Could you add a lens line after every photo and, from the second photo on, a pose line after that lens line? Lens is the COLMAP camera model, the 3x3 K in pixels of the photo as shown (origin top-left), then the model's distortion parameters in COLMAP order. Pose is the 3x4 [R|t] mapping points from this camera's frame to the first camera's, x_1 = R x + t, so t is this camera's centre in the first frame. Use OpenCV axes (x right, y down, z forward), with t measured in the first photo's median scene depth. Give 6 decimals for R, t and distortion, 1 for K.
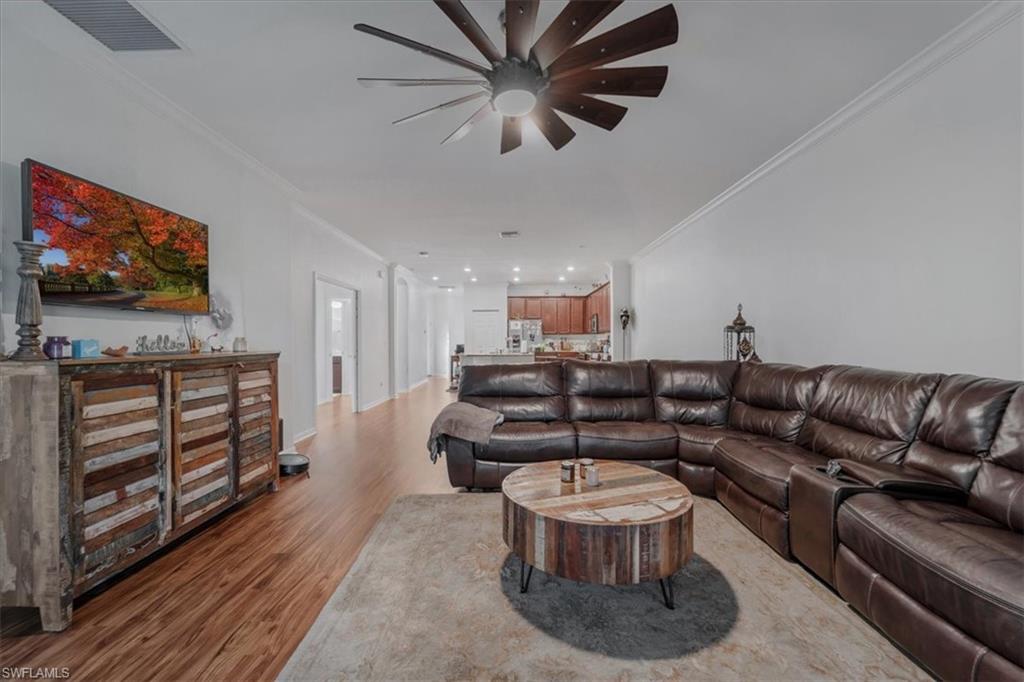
lens RADIAL K [[418.0, 0, 510.5], [0, 418.0, 332.6], [0, 0, 1]] dist [-0.003790, -0.000273]
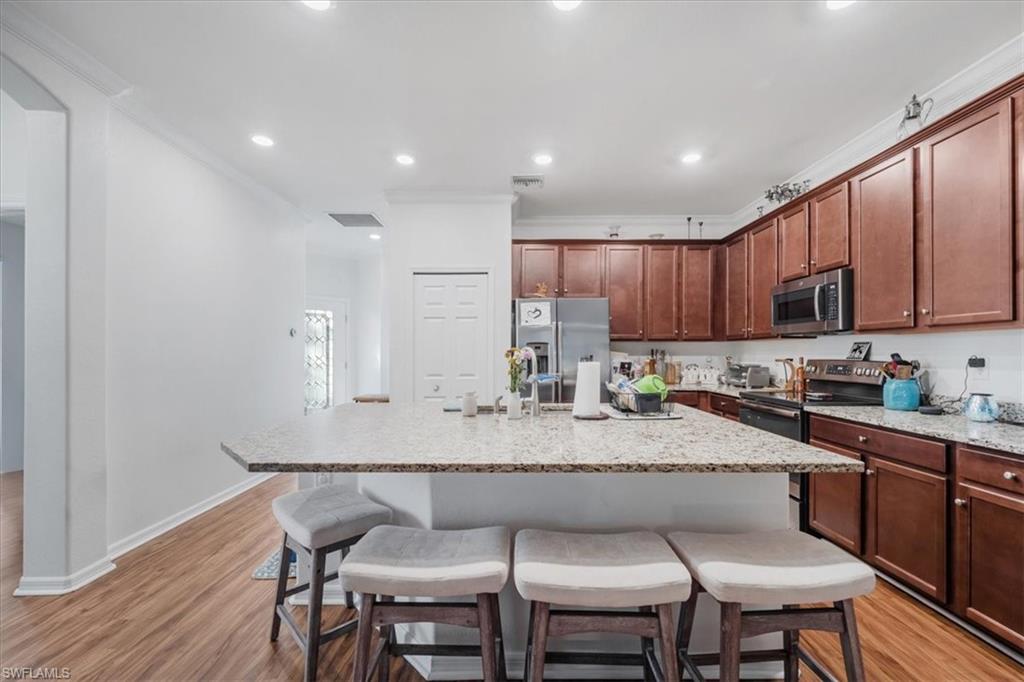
lens RADIAL K [[399.2, 0, 510.7], [0, 399.2, 347.0], [0, 0, 1]] dist [0.001767, -0.000085]
pose [[0.999859, 0.004905, 0.016083, -0.013207], [-0.004948, 0.999984, 0.002663, 0.008883], [-0.016070, -0.002742, 0.999867, 0.645980]]
